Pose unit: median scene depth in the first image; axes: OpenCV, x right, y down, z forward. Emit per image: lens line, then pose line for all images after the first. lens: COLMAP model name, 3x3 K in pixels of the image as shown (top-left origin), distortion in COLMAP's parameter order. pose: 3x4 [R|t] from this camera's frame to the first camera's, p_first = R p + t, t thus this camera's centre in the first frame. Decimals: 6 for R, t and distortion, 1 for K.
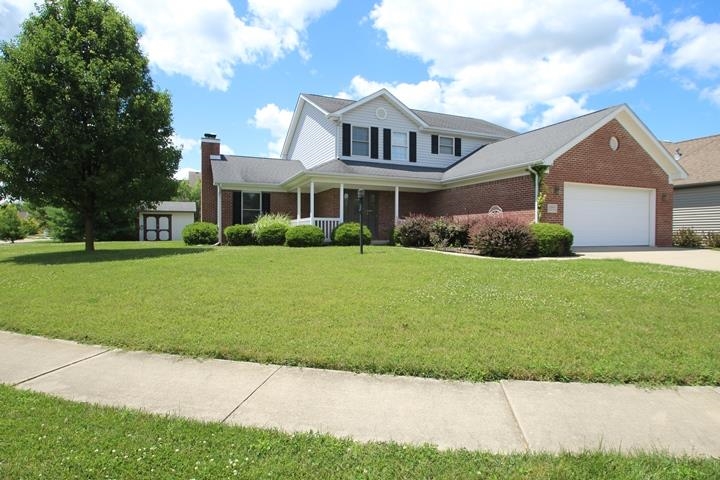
lens RADIAL K [[401.5, 0, 360.0], [0, 401.5, 240.0], [0, 0, 1]] dist [-0.019257, 0.000209]
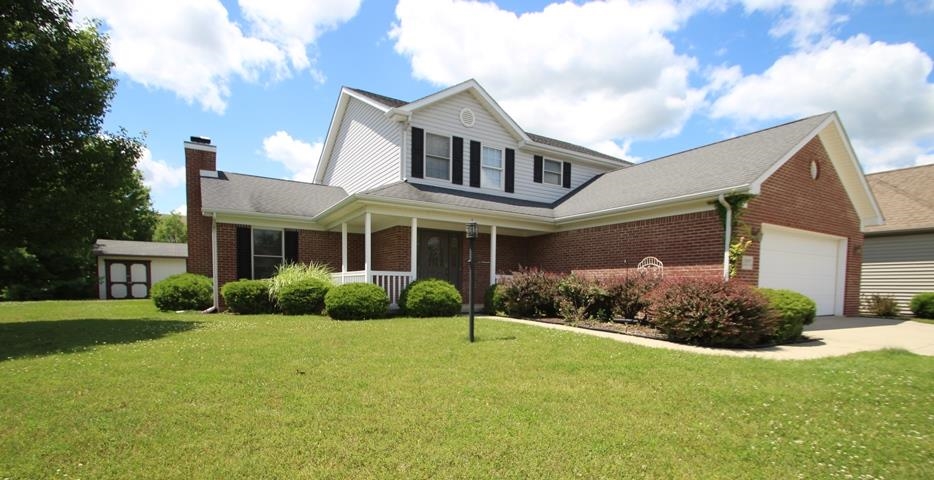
lens RADIAL K [[433.9, 0, 463.7], [0, 433.9, 312.1], [0, 0, 1]] dist [-0.000266, -0.000121]
pose [[0.989810, 0.001073, 0.142393, -0.058528], [-0.007573, 0.998953, 0.045116, -0.019647], [-0.142196, -0.045735, 0.988781, 0.261685]]
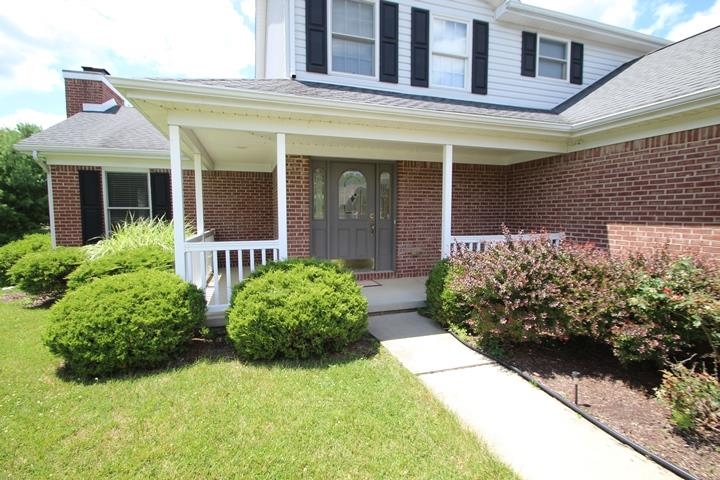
lens RADIAL K [[331.1, 0, 360.0], [0, 331.1, 240.0], [0, 0, 1]] dist [0.021510, -0.021267]
pose [[0.995619, 0.000945, -0.093500, 0.038864], [0.005087, 0.997921, 0.064251, -0.063982], [0.093366, -0.064445, 0.993544, 0.651389]]
